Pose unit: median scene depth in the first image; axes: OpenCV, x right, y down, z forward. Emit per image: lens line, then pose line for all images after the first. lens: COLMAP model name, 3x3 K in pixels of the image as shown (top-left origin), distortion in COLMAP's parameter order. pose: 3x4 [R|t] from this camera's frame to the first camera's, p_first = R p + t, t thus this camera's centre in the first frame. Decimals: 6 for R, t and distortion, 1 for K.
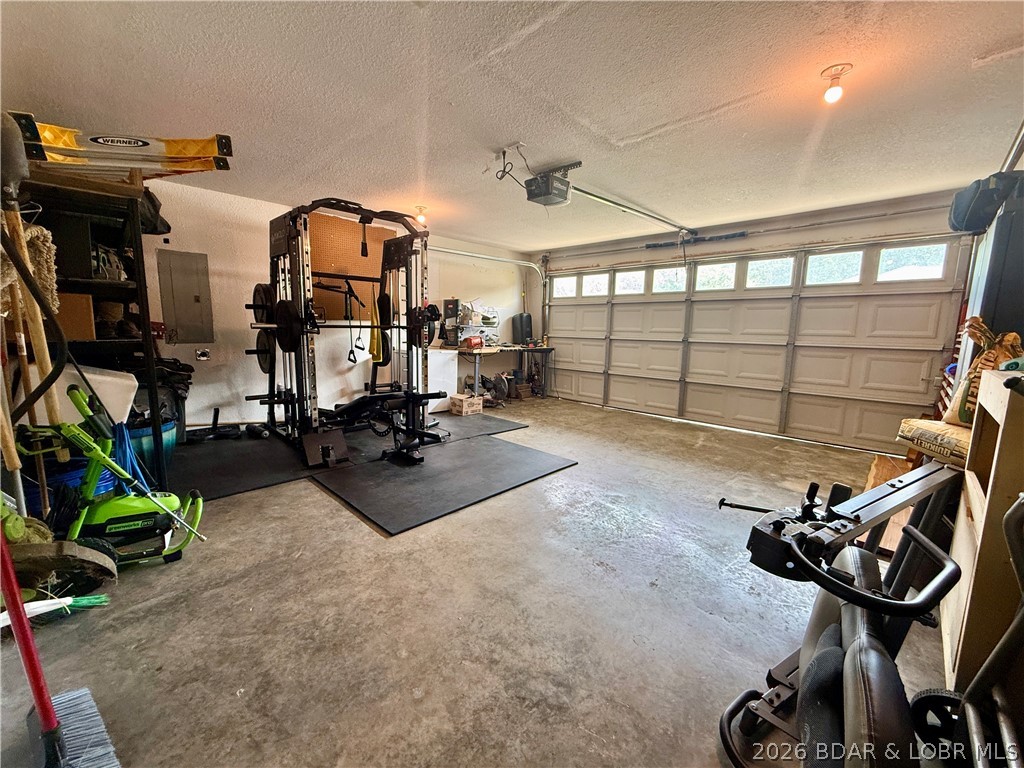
lens RADIAL K [[409.6, 0, 517.1], [0, 409.6, 384.9], [0, 0, 1]] dist [-0.000310, 0.000553]
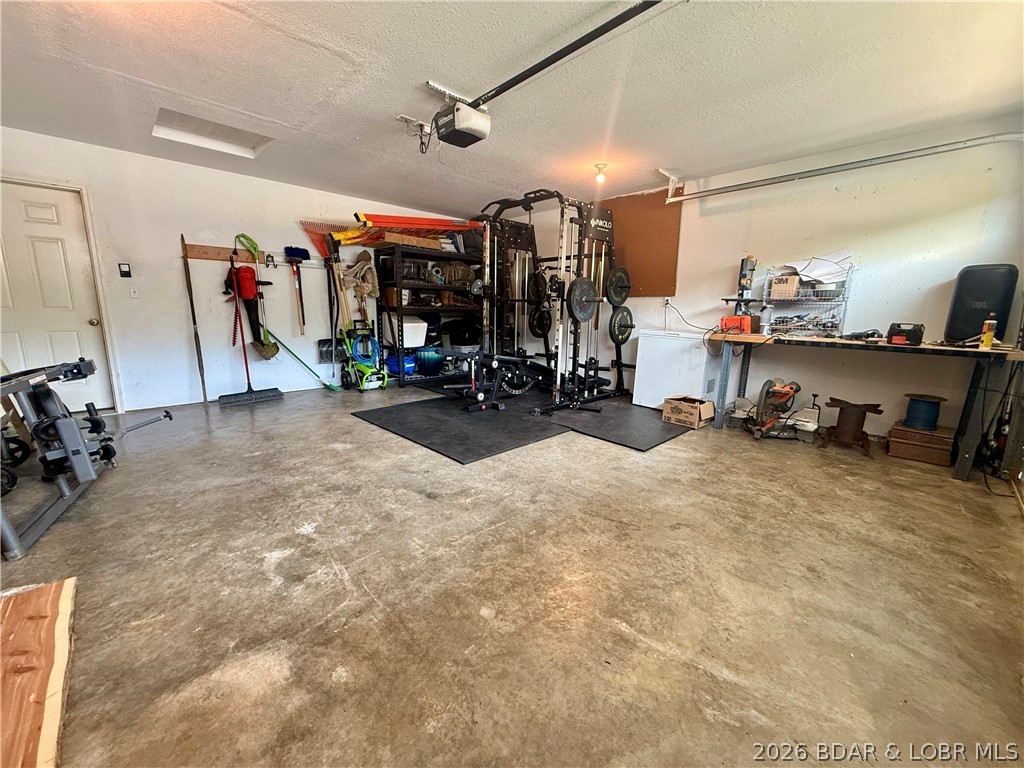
lens RADIAL K [[409.6, 0, 516.9], [0, 409.6, 385.0], [0, 0, 1]] dist [-0.000310, 0.000553]
pose [[-0.022119, 0.164976, -0.986050, 0.913229], [-0.159676, 0.973047, 0.166382, -0.107001], [0.986922, 0.161129, 0.004819, 1.086565]]
